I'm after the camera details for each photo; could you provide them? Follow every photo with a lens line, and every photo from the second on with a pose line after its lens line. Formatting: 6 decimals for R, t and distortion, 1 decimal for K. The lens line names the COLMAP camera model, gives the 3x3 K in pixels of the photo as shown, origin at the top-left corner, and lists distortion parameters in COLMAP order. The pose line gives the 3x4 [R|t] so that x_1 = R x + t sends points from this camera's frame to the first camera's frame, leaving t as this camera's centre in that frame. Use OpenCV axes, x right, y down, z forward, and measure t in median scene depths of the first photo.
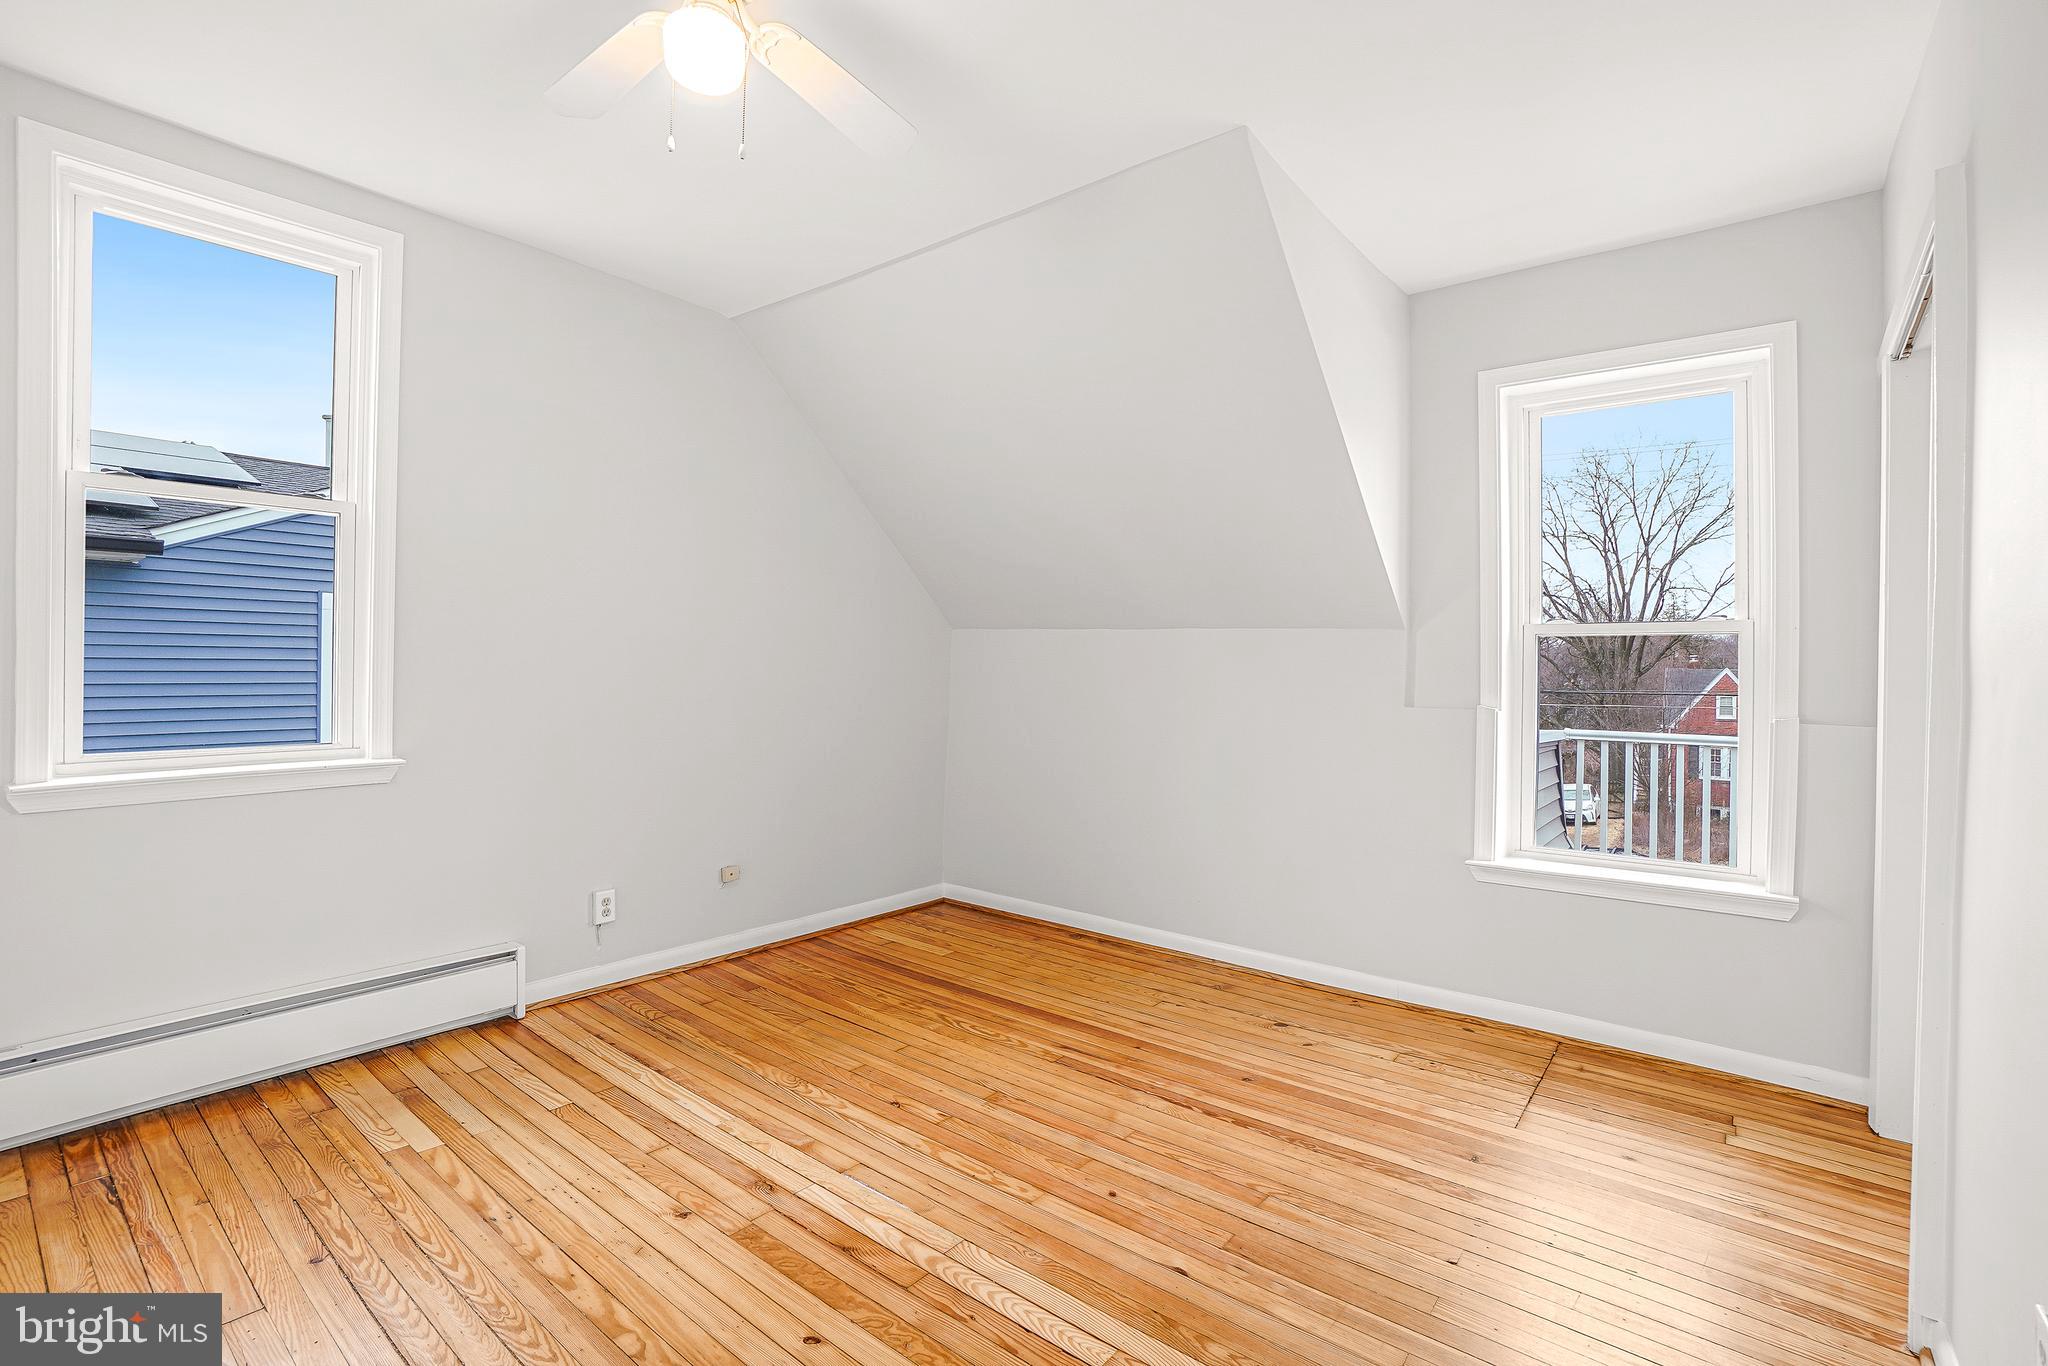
lens RADIAL K [[928.0, 0, 1017.8], [0, 928.0, 664.8], [0, 0, 1]] dist [-0.002558, -0.000122]
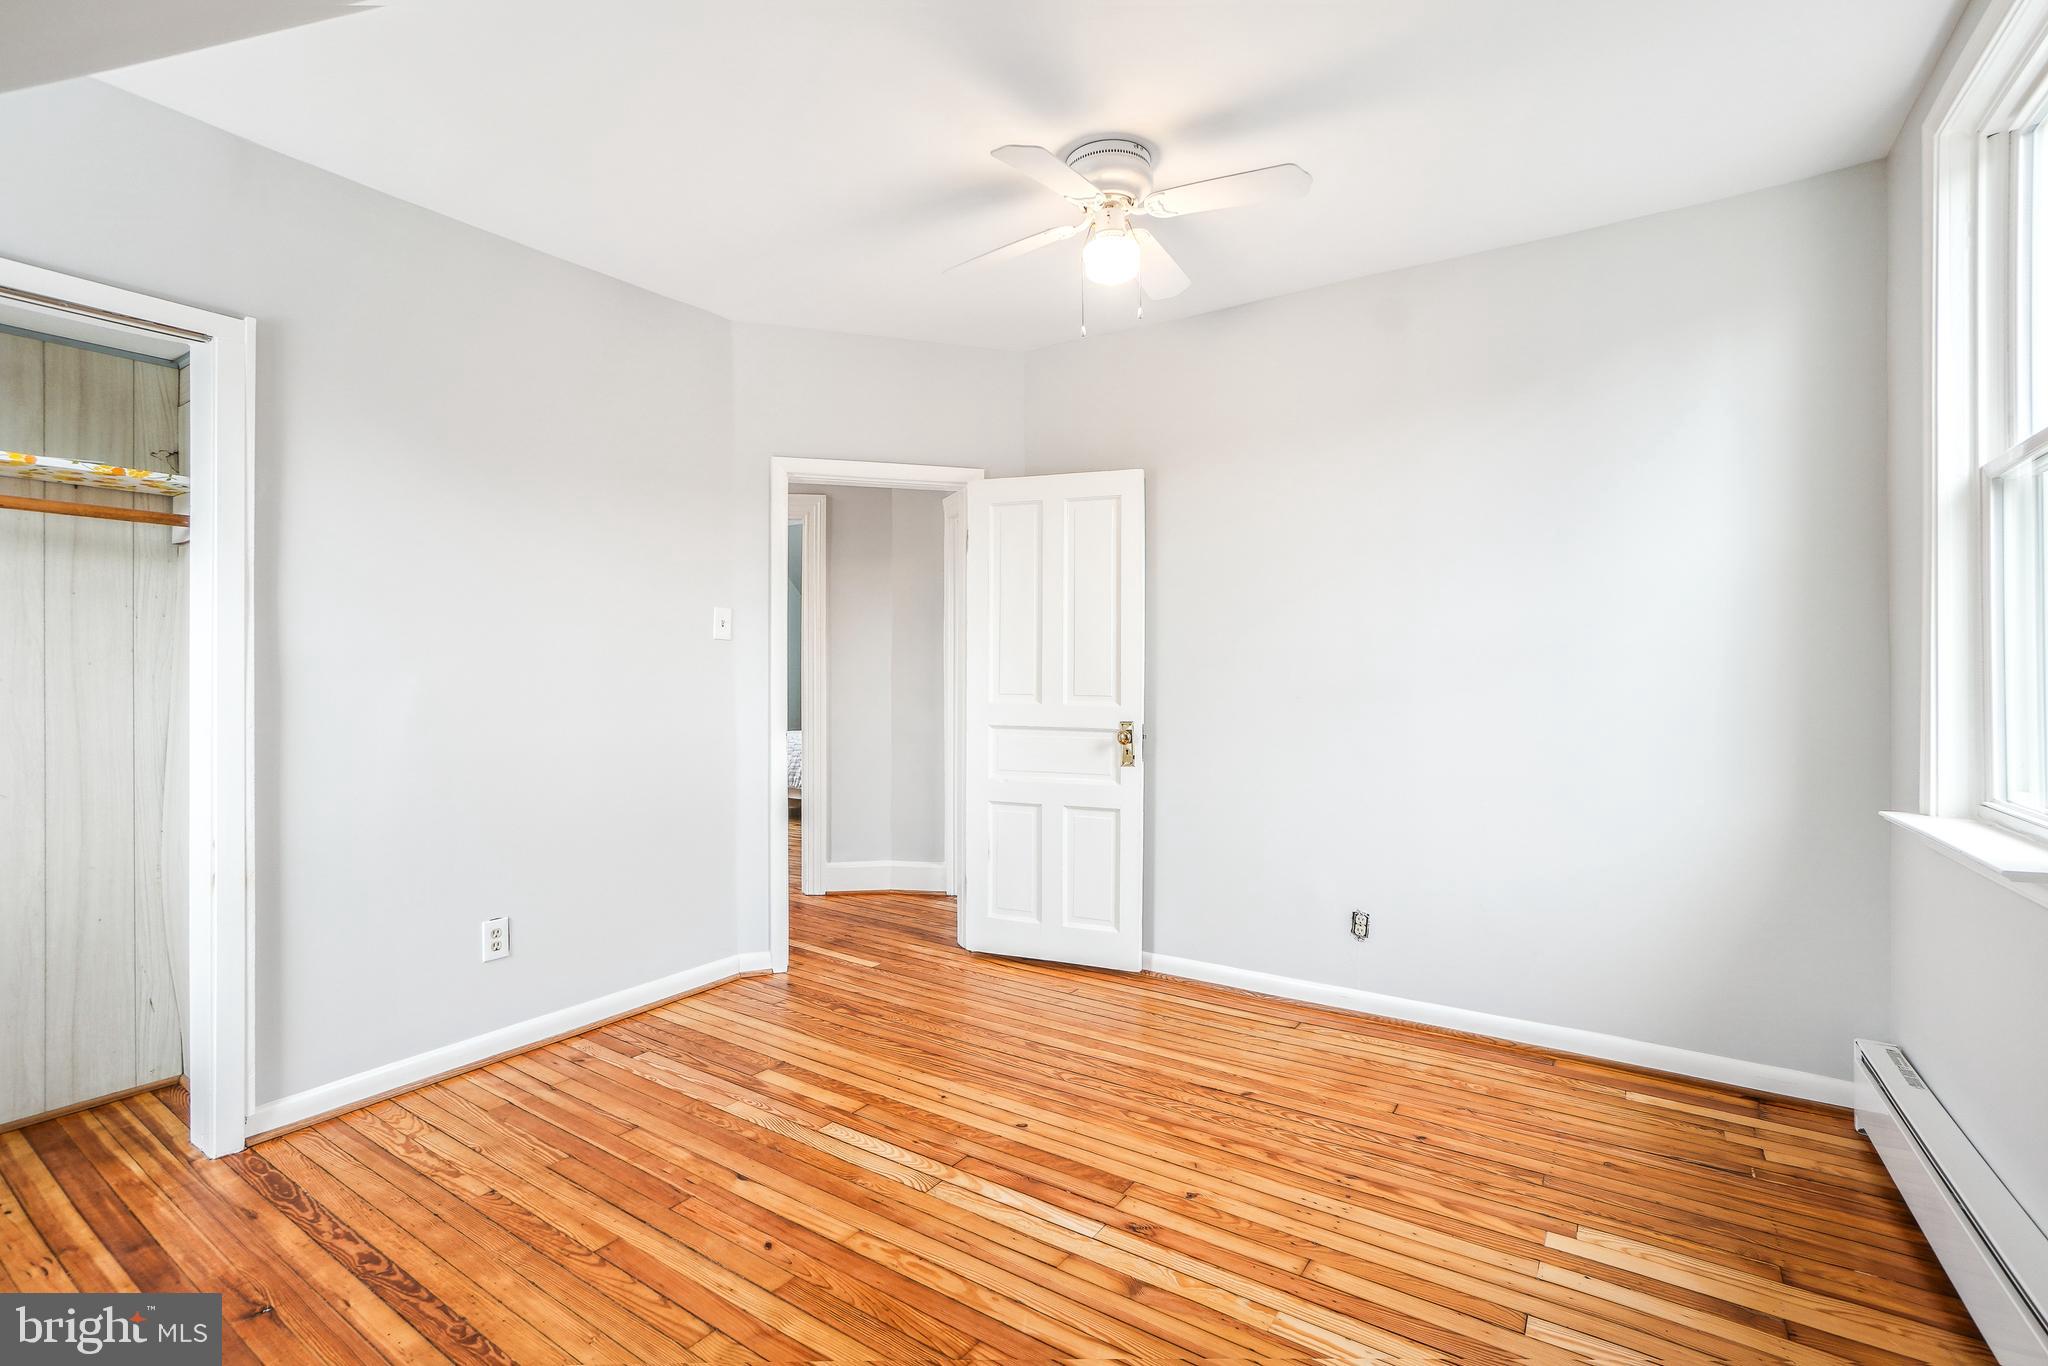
lens RADIAL K [[896.0, 0, 1028.5], [0, 896.0, 675.4], [0, 0, 1]] dist [-0.000439, 0.000037]
pose [[-0.994418, -0.016363, -0.104237, -0.048128], [-0.016445, 0.999865, -0.000072, -0.002094], [0.104225, 0.001642, -0.994552, 1.730591]]
